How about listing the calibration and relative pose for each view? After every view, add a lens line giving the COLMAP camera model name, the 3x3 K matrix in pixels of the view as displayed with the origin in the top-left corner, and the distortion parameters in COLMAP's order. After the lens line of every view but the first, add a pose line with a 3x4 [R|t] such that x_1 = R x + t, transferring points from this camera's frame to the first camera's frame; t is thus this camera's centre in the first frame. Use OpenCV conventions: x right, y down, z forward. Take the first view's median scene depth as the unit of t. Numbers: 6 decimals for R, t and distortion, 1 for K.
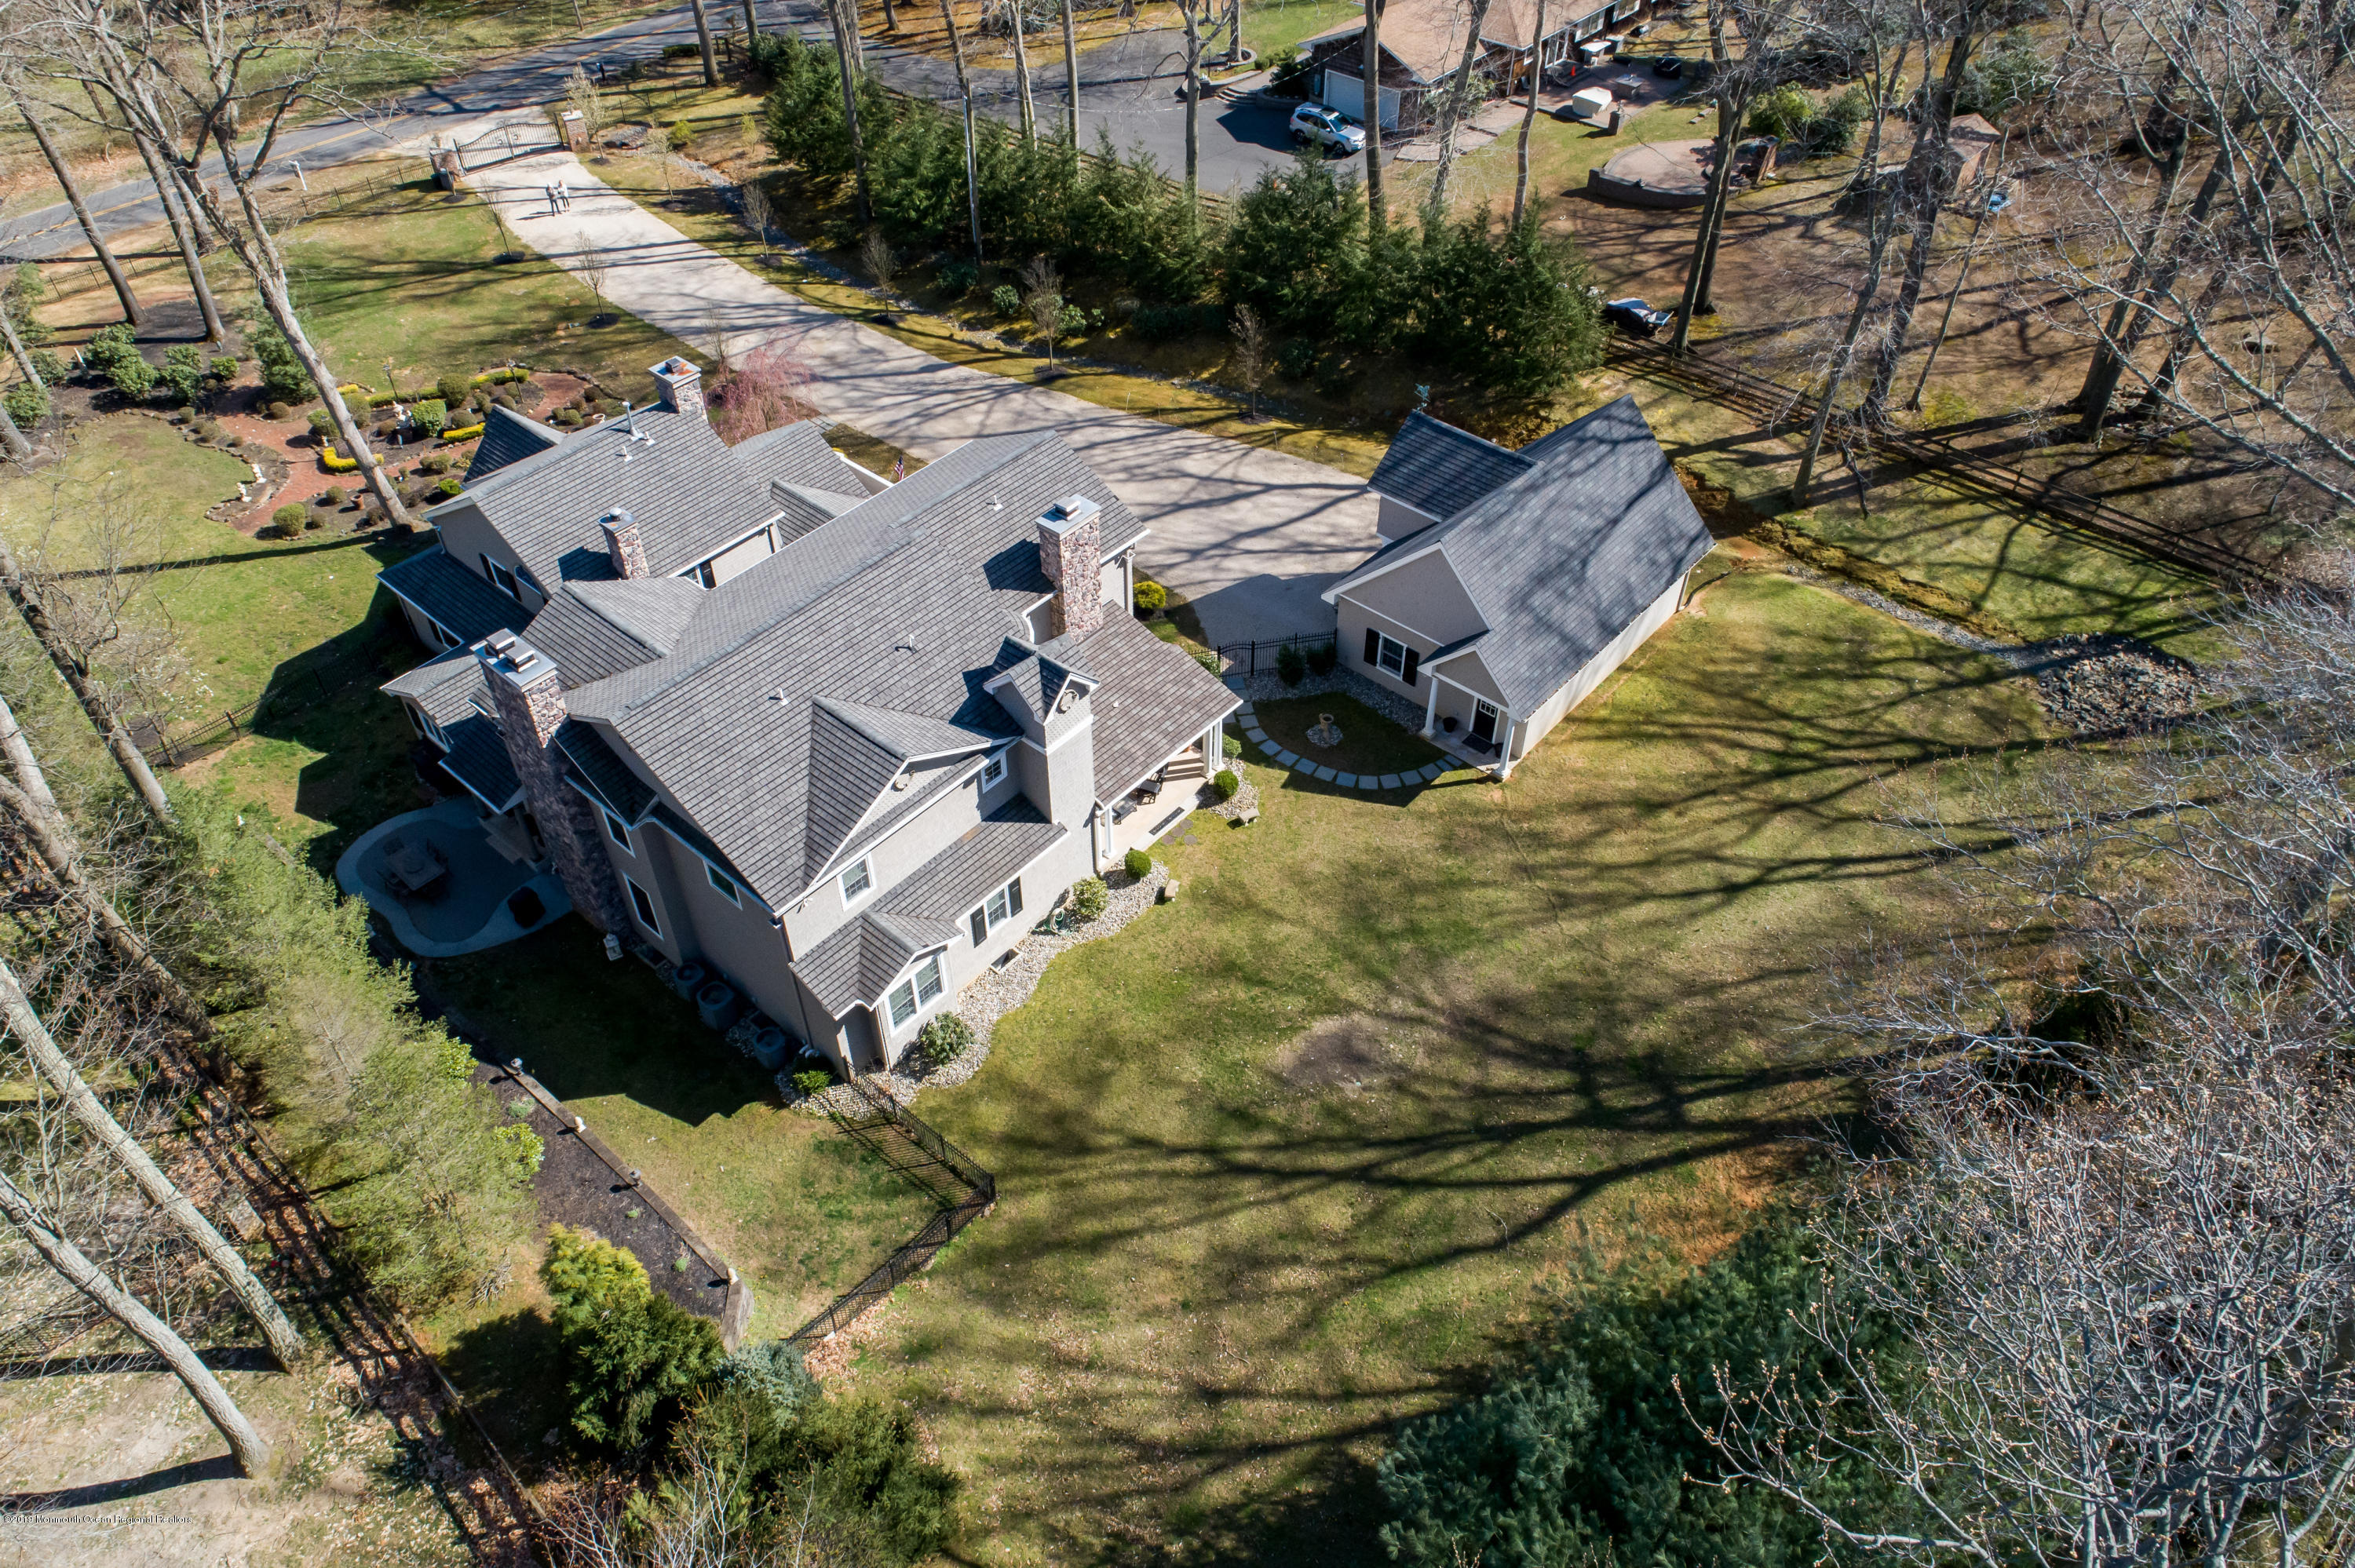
lens RADIAL K [[1641.1, 0, 1165.8], [0, 1641.1, 747.6], [0, 0, 1]] dist [-0.005600, -0.000647]
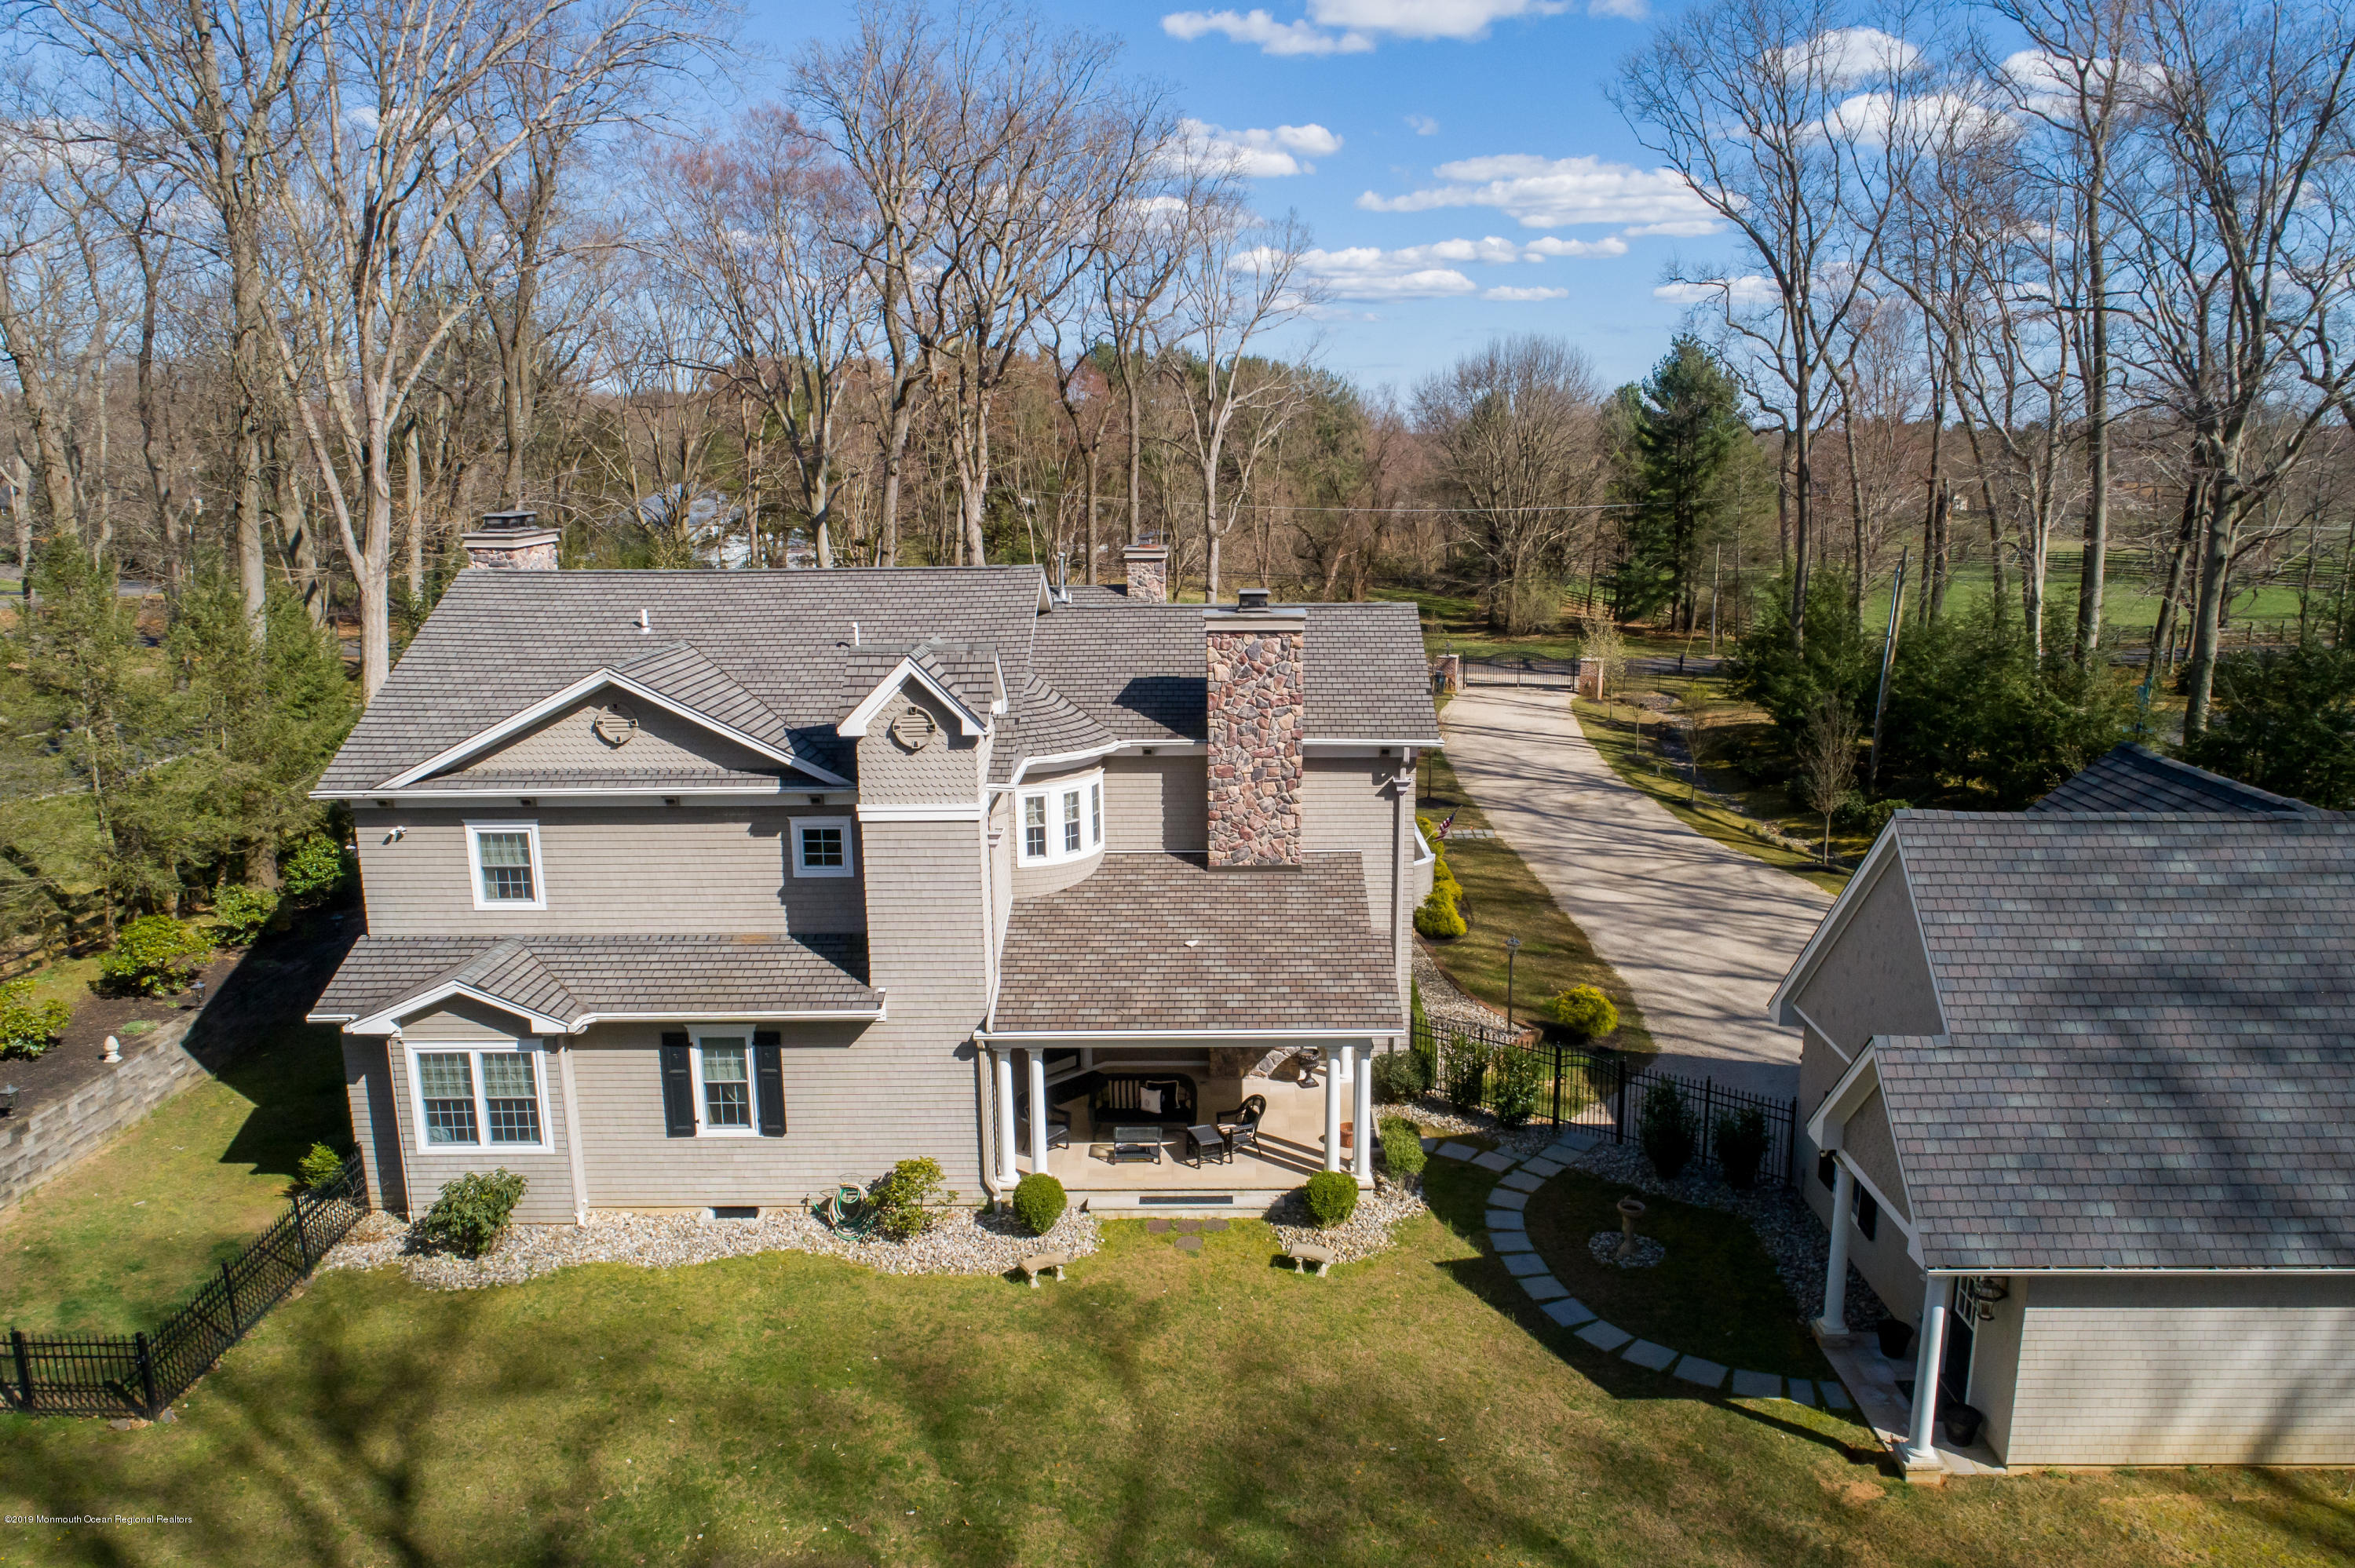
lens RADIAL K [[1672.9, 0, 1226.3], [0, 1672.9, 811.7], [0, 0, 1]] dist [-0.007777, 0.002066]
pose [[0.662862, 0.169640, -0.729271, 0.365341], [-0.508968, 0.816446, -0.272702, 0.081330], [0.549149, 0.551940, 0.627533, 0.618344]]
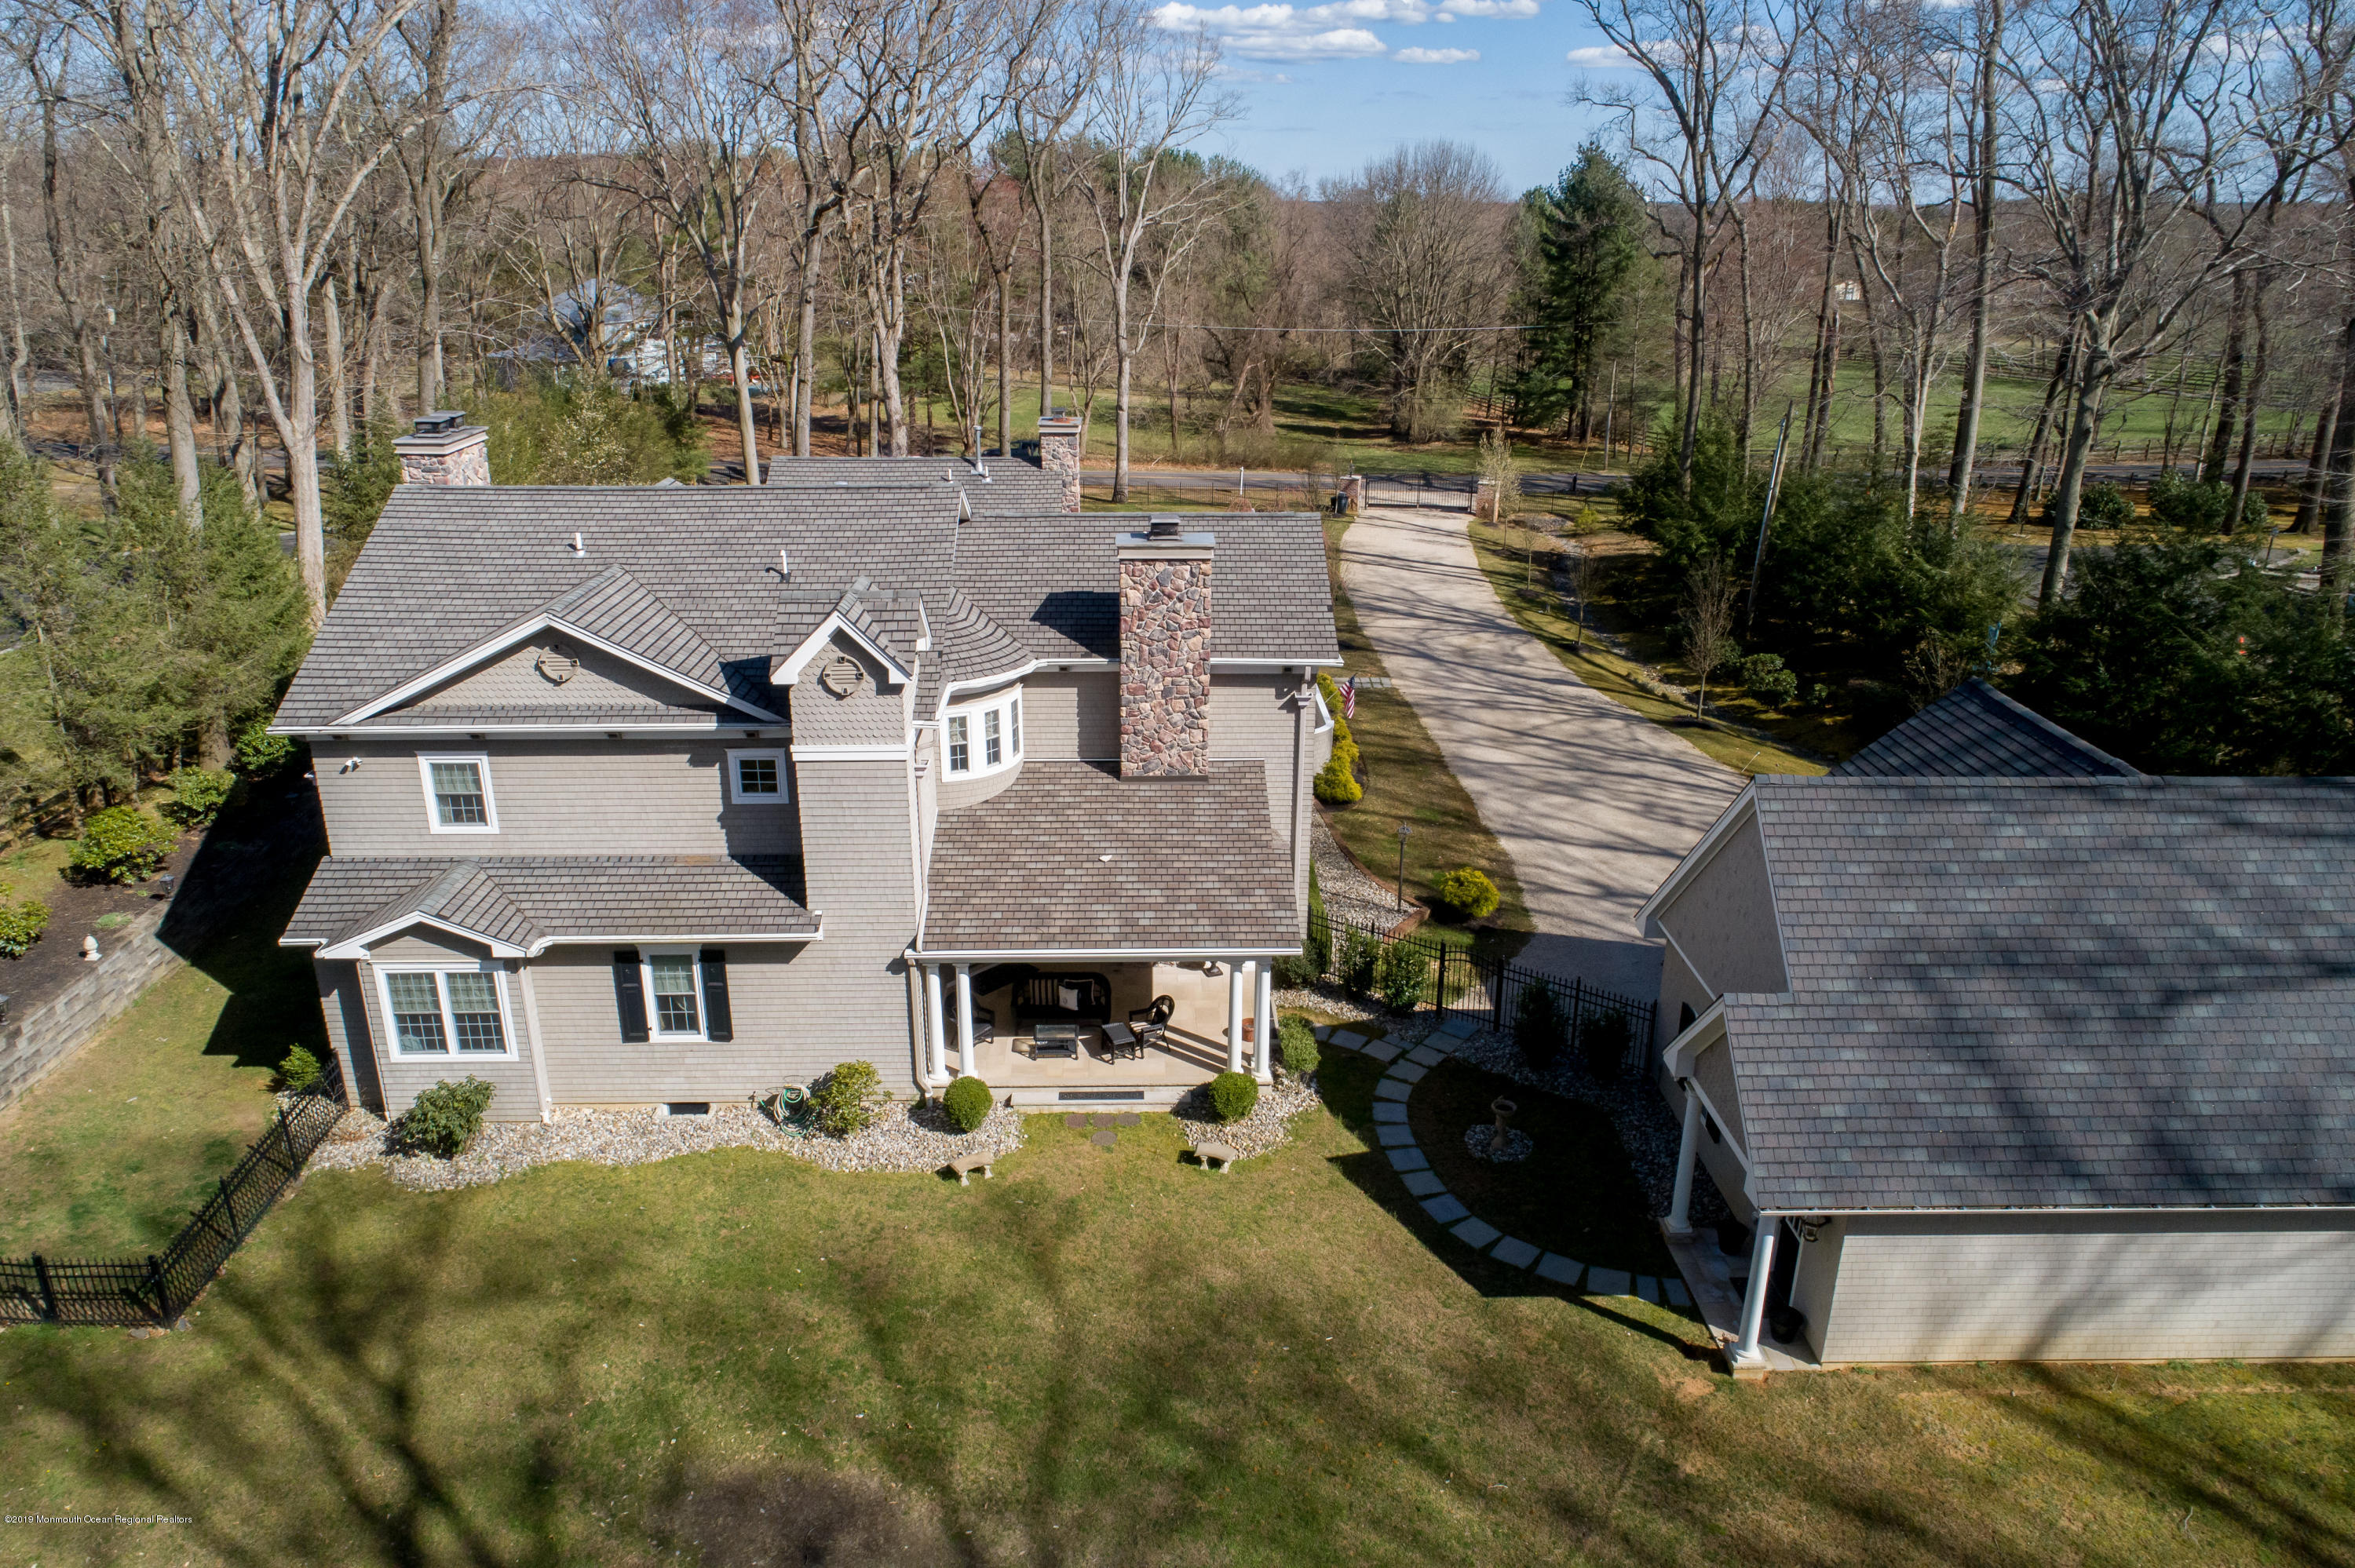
lens RADIAL K [[1606.5, 0, 1177.5], [0, 1606.5, 784.0], [0, 0, 1]] dist [-0.009232, 0.003864]
pose [[0.680766, 0.262395, -0.683891, 0.362971], [-0.505182, 0.844256, -0.178950, 0.039937], [0.530423, 0.467312, 0.707298, 0.581101]]
